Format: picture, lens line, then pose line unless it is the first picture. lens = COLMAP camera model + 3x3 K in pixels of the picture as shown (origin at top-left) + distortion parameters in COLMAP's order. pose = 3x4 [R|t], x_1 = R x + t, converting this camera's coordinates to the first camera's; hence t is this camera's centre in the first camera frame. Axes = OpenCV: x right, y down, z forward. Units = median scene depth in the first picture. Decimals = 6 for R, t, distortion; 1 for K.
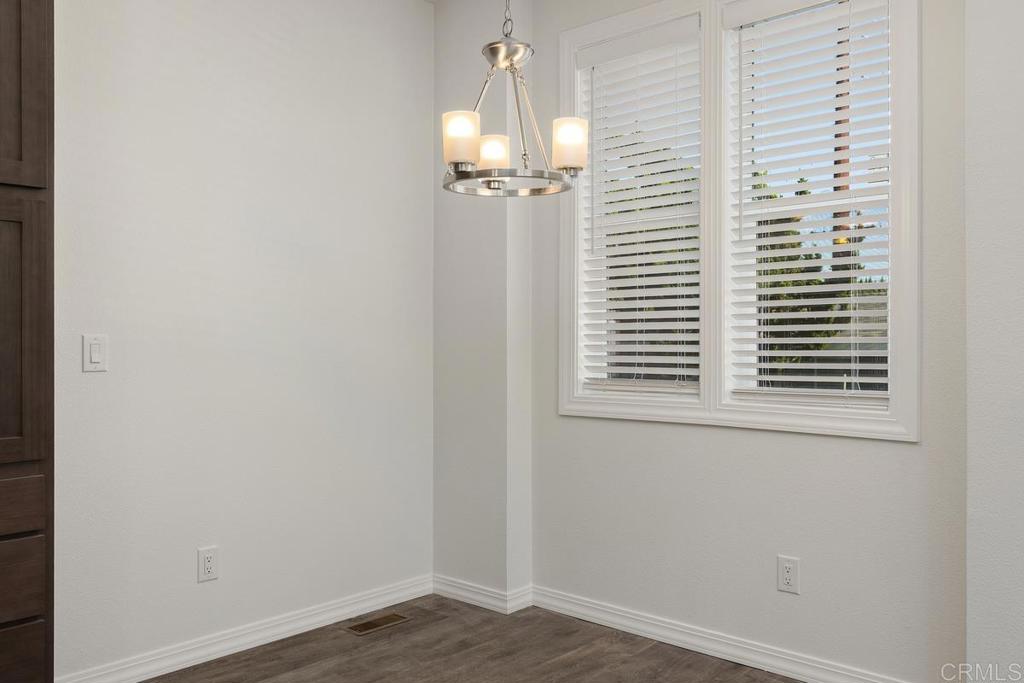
lens RADIAL K [[841.4, 0, 514.7], [0, 841.4, 344.4], [0, 0, 1]] dist [-0.002717, -0.006940]
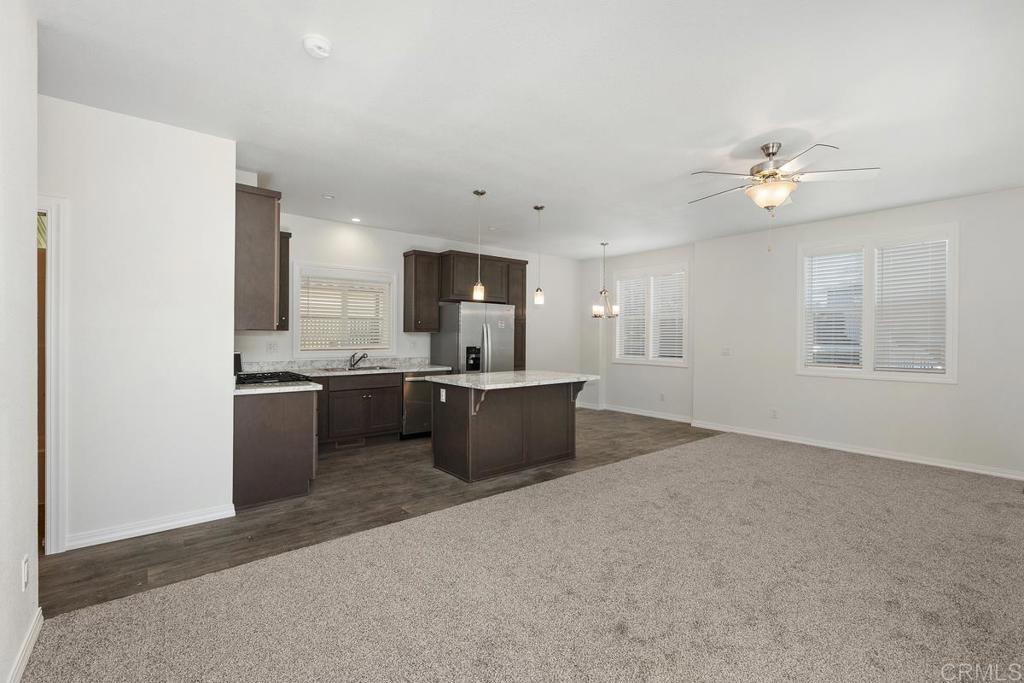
lens RADIAL K [[446.8, 0, 522.2], [0, 446.8, 339.3], [0, 0, 1]] dist [0.004456, 0.000341]
pose [[0.990609, 0.010001, -0.136360, -0.104877], [-0.010282, 0.999946, -0.001361, -0.029905], [0.136339, 0.002750, 0.990658, -1.472431]]
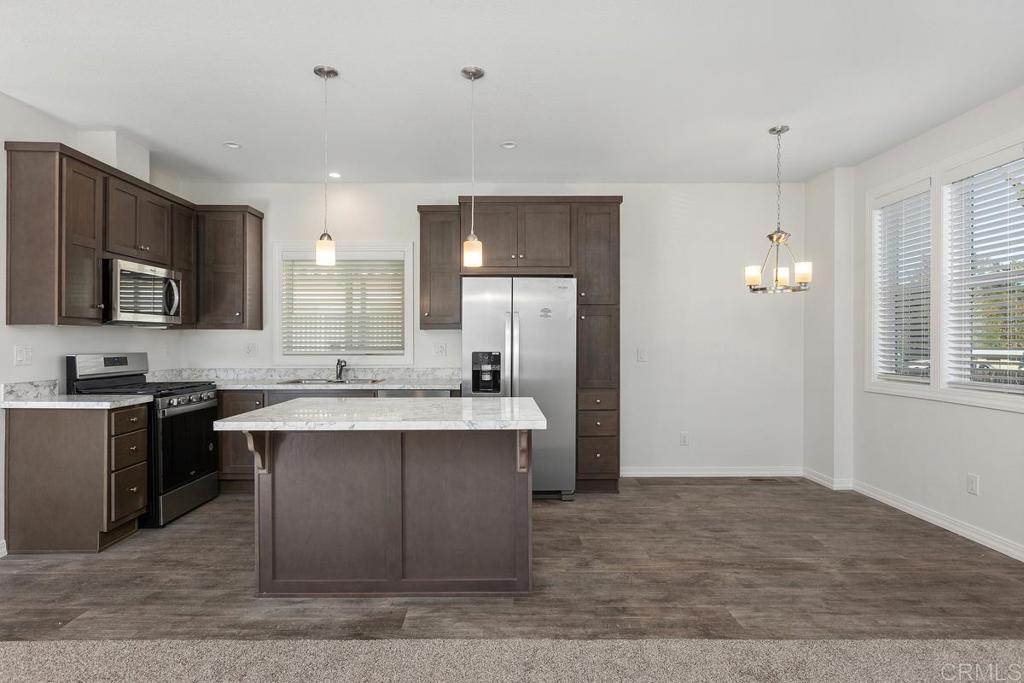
lens RADIAL K [[547.5, 0, 509.6], [0, 547.5, 343.0], [0, 0, 1]] dist [0.003122, -0.002655]
pose [[0.682497, 0.004926, -0.730872, 0.483503], [-0.007855, 0.999969, -0.000595, -0.021452], [0.730846, 0.006147, 0.682514, -0.515850]]
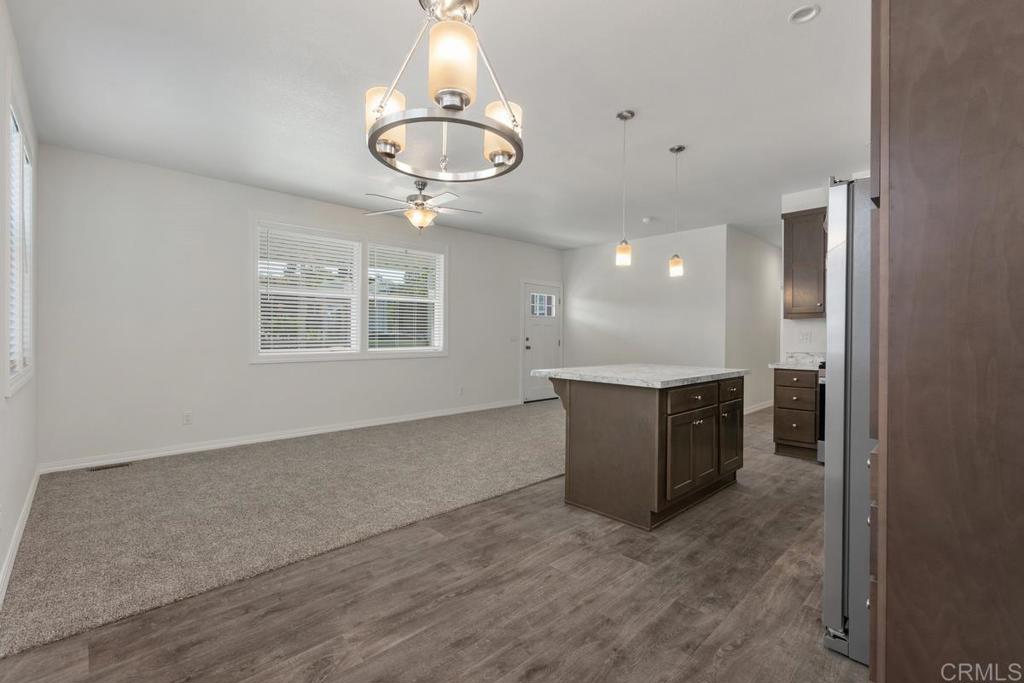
lens RADIAL K [[446.8, 0, 510.2], [0, 446.8, 331.9], [0, 0, 1]] dist [0.004456, 0.000341]
pose [[-0.997245, -0.003367, 0.074099, -0.078981], [-0.003243, 0.999993, 0.001793, -0.005505], [-0.074104, 0.001548, -0.997249, 1.126588]]
